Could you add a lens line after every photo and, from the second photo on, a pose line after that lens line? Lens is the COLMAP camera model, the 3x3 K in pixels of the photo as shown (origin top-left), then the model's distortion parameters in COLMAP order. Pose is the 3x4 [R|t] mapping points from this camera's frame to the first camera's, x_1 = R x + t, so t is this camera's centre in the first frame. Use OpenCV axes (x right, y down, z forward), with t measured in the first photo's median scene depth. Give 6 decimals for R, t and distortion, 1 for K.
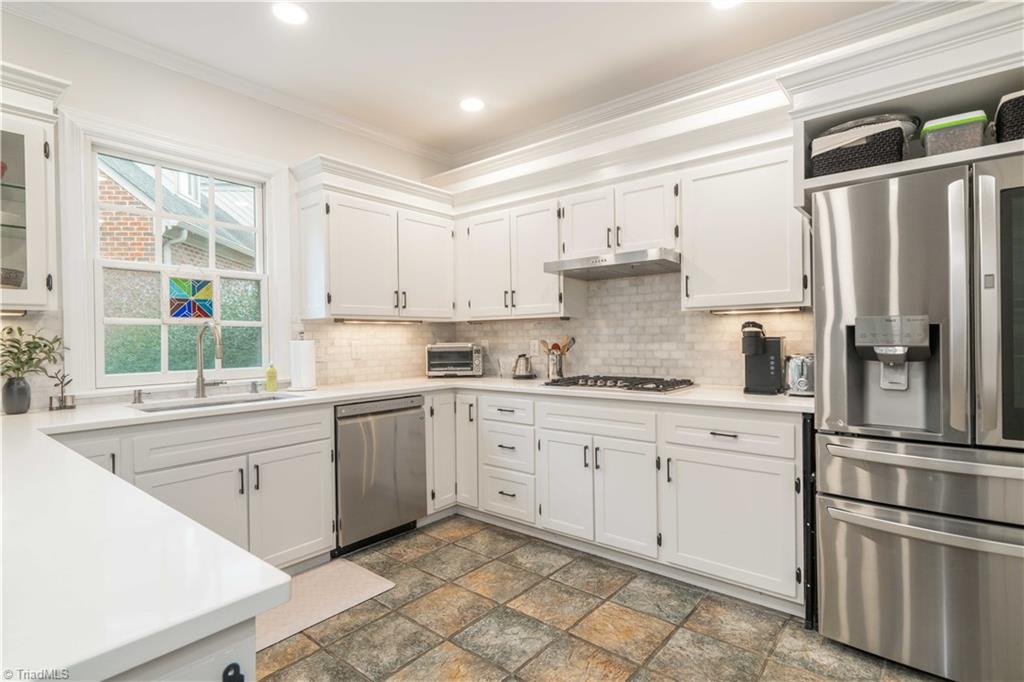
lens RADIAL K [[506.3, 0, 506.0], [0, 506.3, 336.8], [0, 0, 1]] dist [0.002021, 0.000946]
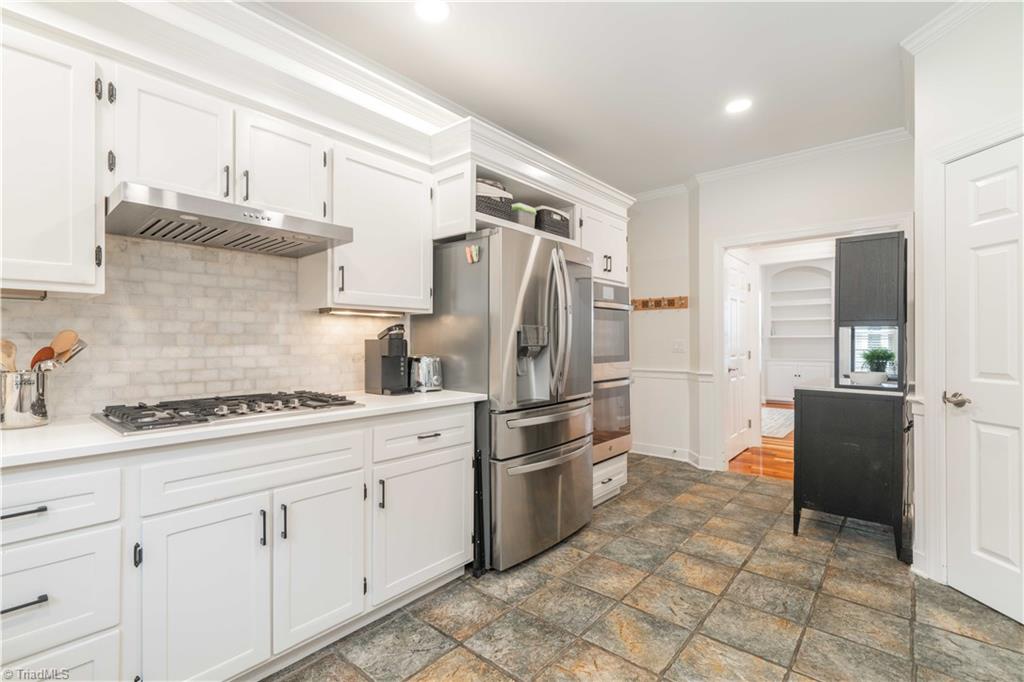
lens RADIAL K [[465.5, 0, 512.0], [0, 465.5, 341.0], [0, 0, 1]] dist [0.001534, 0.000457]
pose [[0.012745, 0.016647, 0.999780, -0.405742], [-0.001282, 0.999861, -0.016632, 0.017363], [-0.999918, -0.001070, 0.012765, 0.681997]]
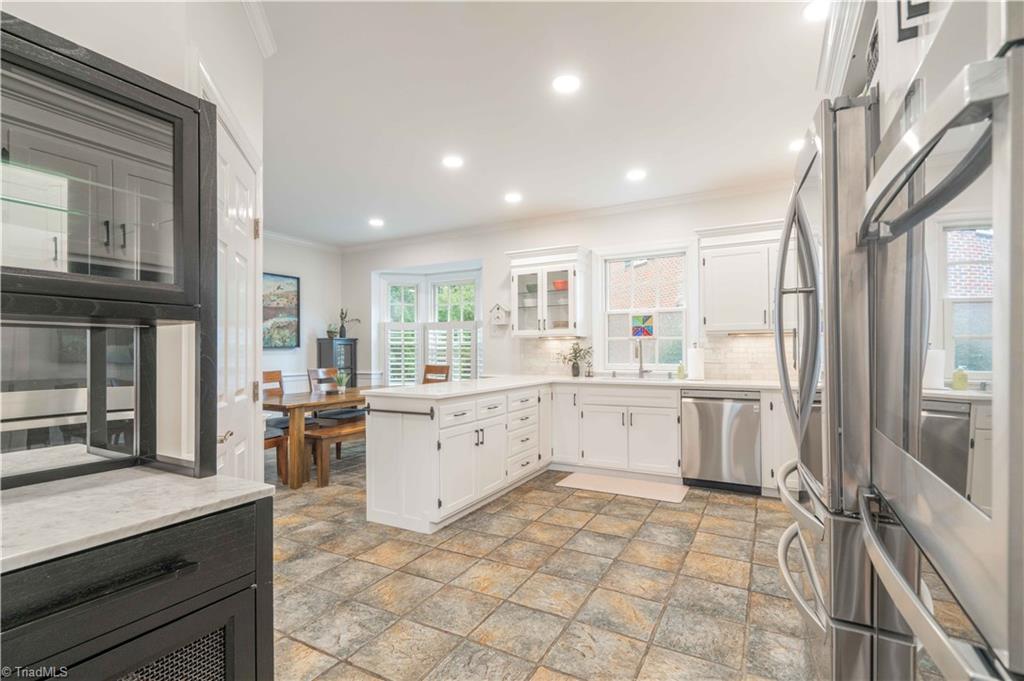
lens RADIAL K [[465.5, 0, 512.0], [0, 465.5, 340.5], [0, 0, 1]] dist [0.001534, 0.000457]
pose [[0.190431, -0.011494, -0.981633, 1.005457], [0.005426, 0.999929, -0.010656, -0.005021], [0.981686, -0.003297, 0.190479, 0.188538]]
